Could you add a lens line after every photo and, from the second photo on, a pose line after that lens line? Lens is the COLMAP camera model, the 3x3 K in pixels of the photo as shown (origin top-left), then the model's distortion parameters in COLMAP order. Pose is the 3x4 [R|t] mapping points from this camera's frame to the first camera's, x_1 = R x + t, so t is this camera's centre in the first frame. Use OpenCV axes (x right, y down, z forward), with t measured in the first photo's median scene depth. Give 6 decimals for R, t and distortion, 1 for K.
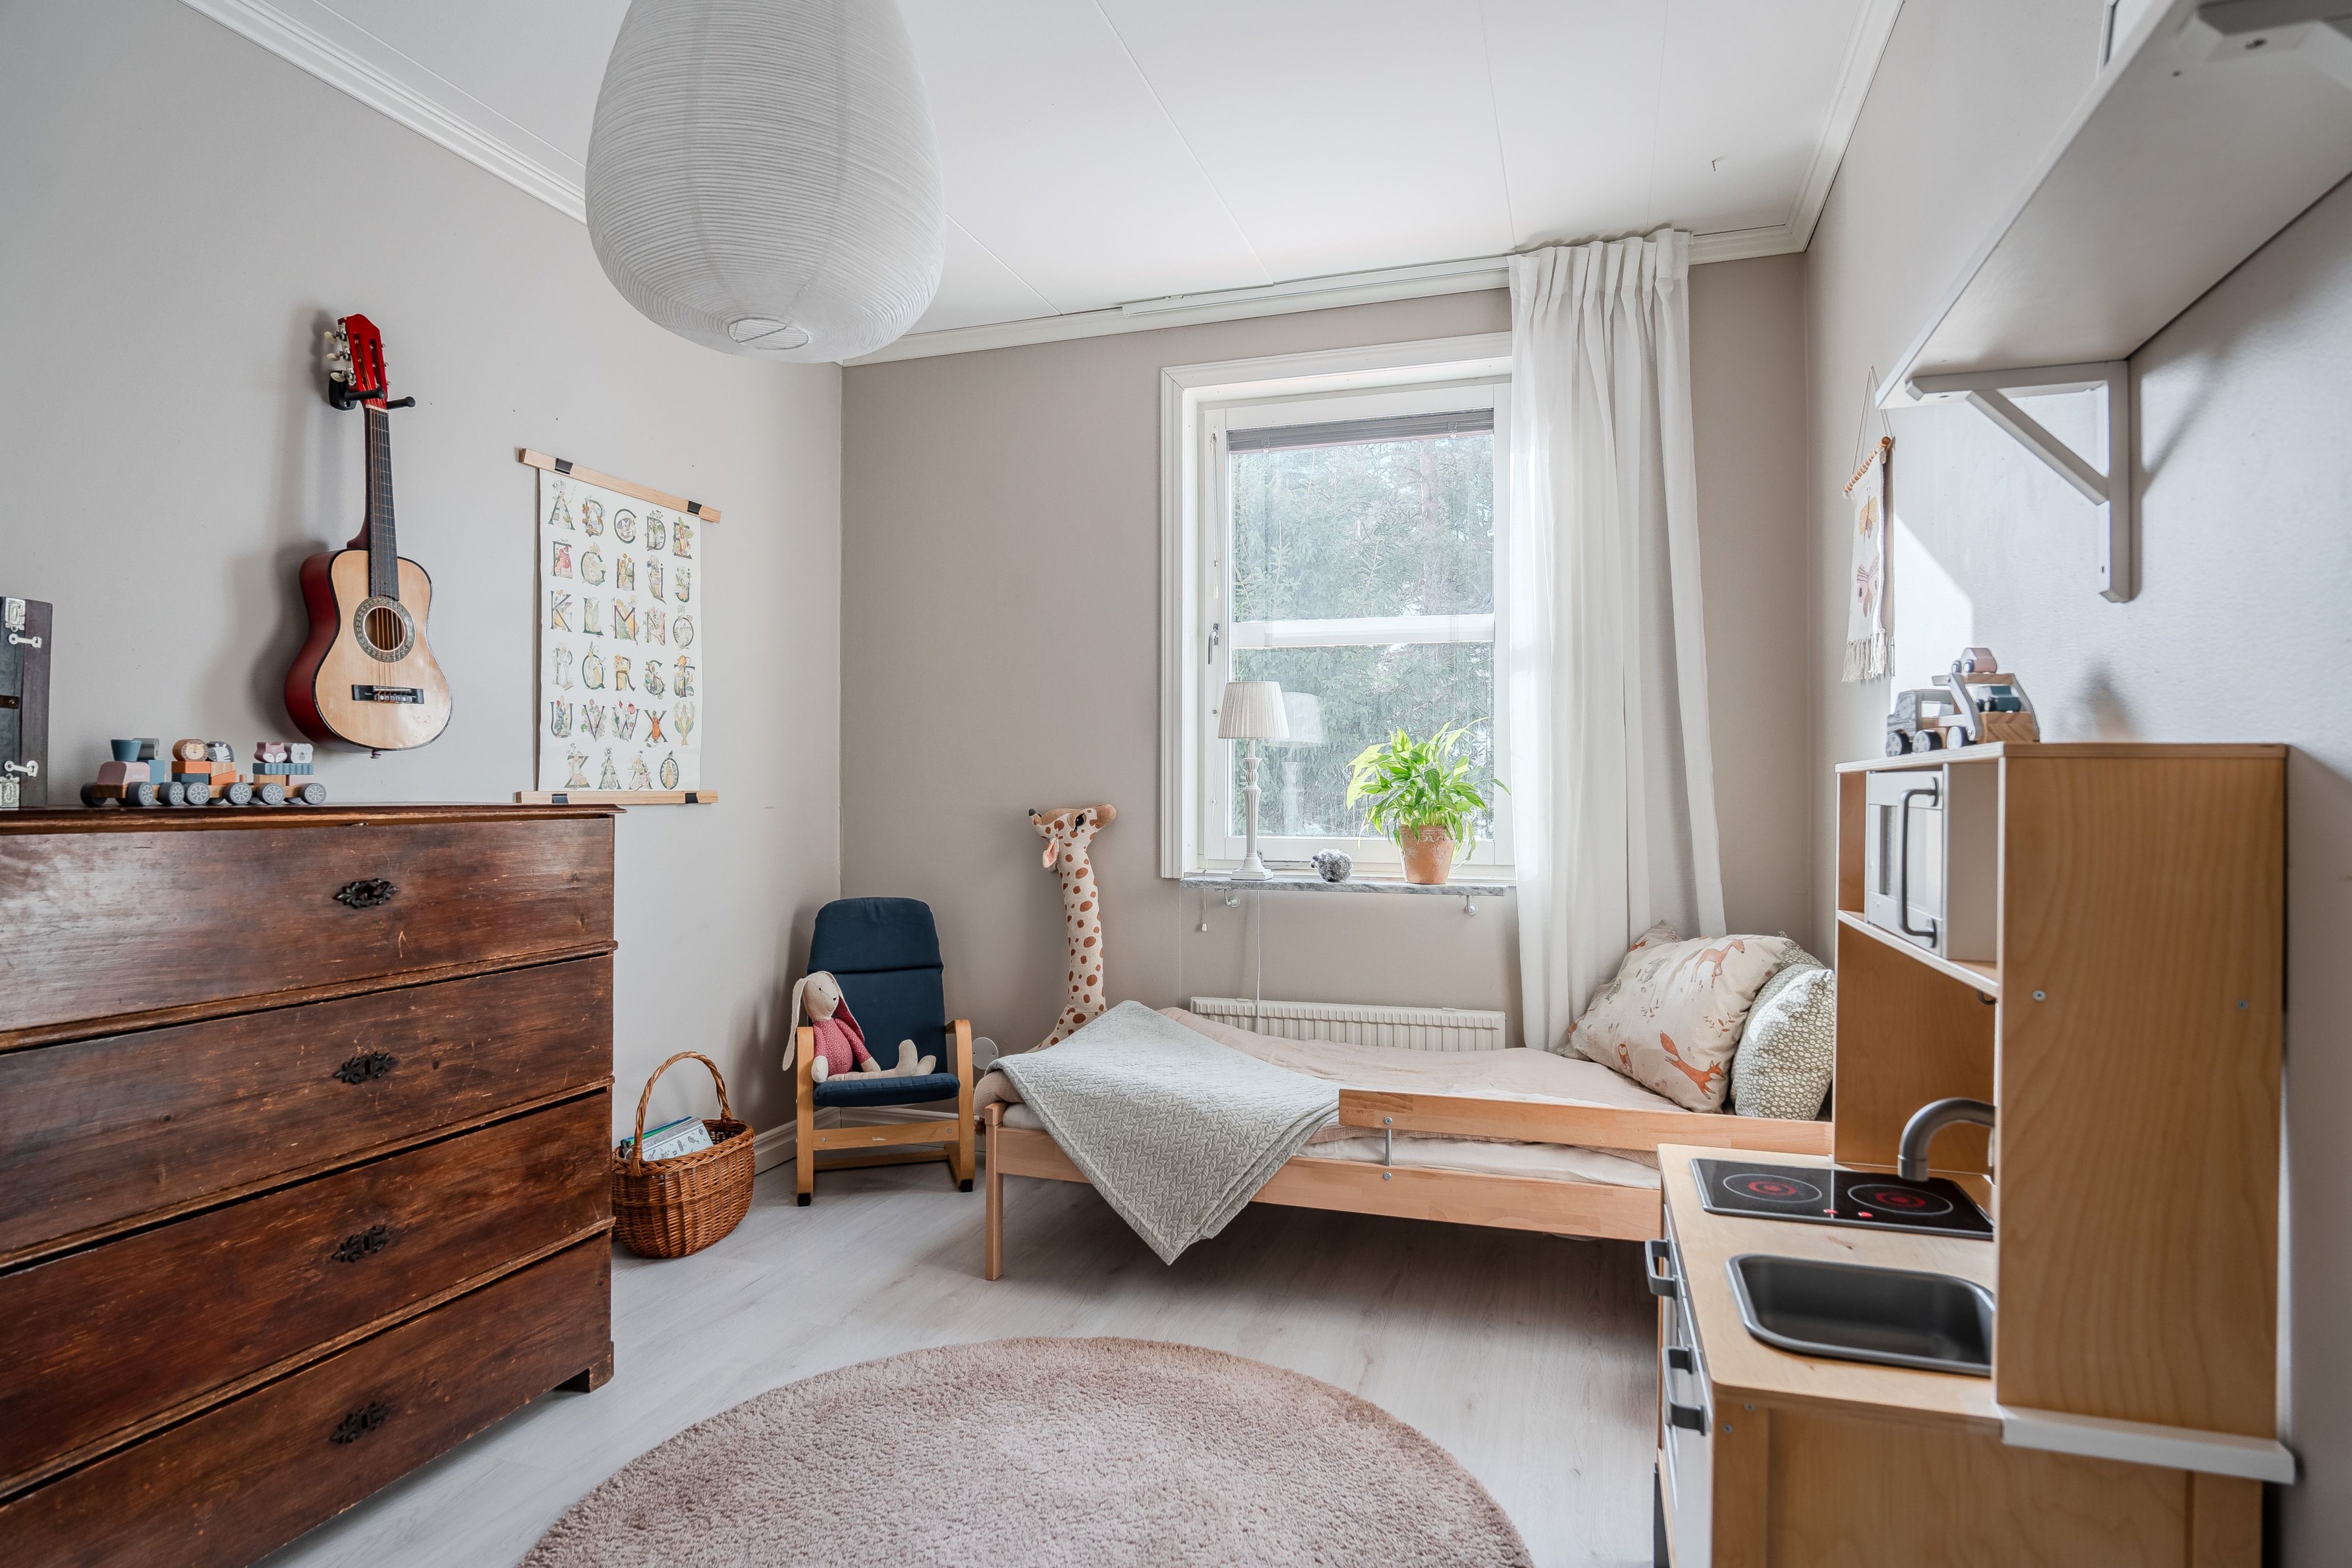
lens RADIAL K [[1331.8, 0, 1189.0], [0, 1331.8, 788.5], [0, 0, 1]] dist [-0.007748, -0.002921]
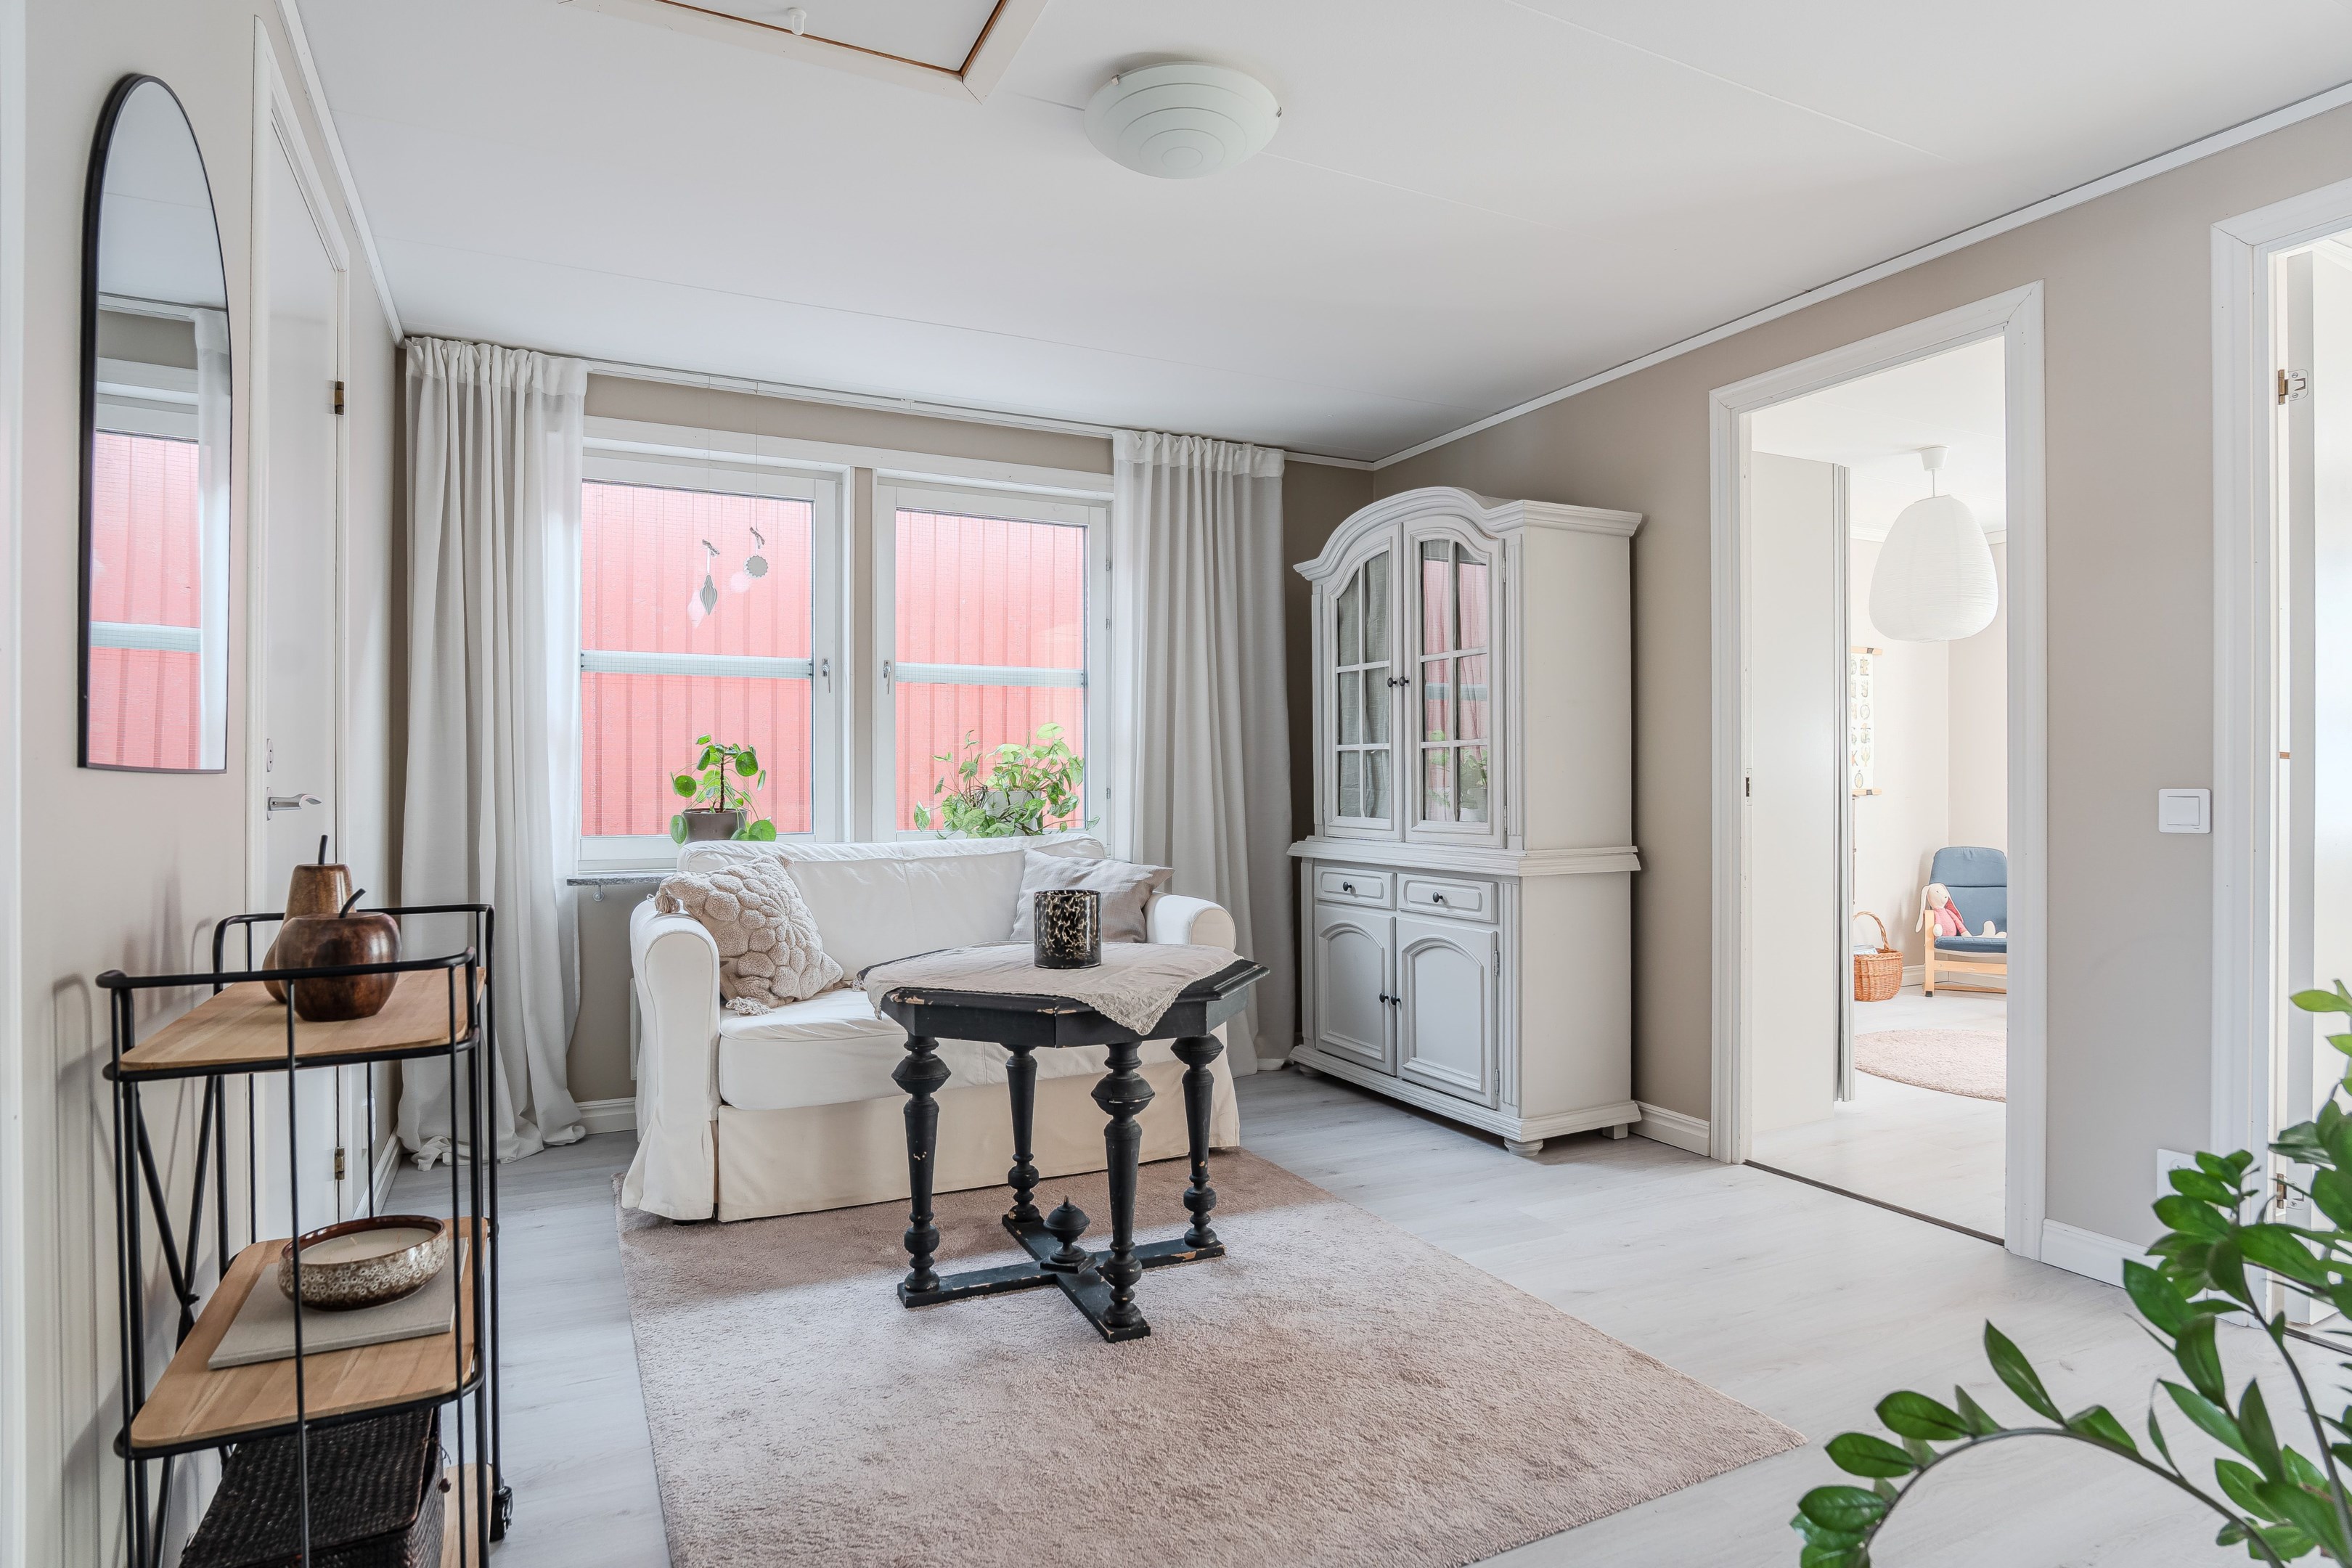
lens RADIAL K [[1331.8, 0, 1196.9], [0, 1331.8, 787.1], [0, 0, 1]] dist [-0.007748, -0.002921]
pose [[0.723939, -0.001191, -0.689863, 0.279428], [0.002825, 0.999995, 0.001238, -0.005934], [0.689859, -0.002845, 0.723938, -1.156216]]
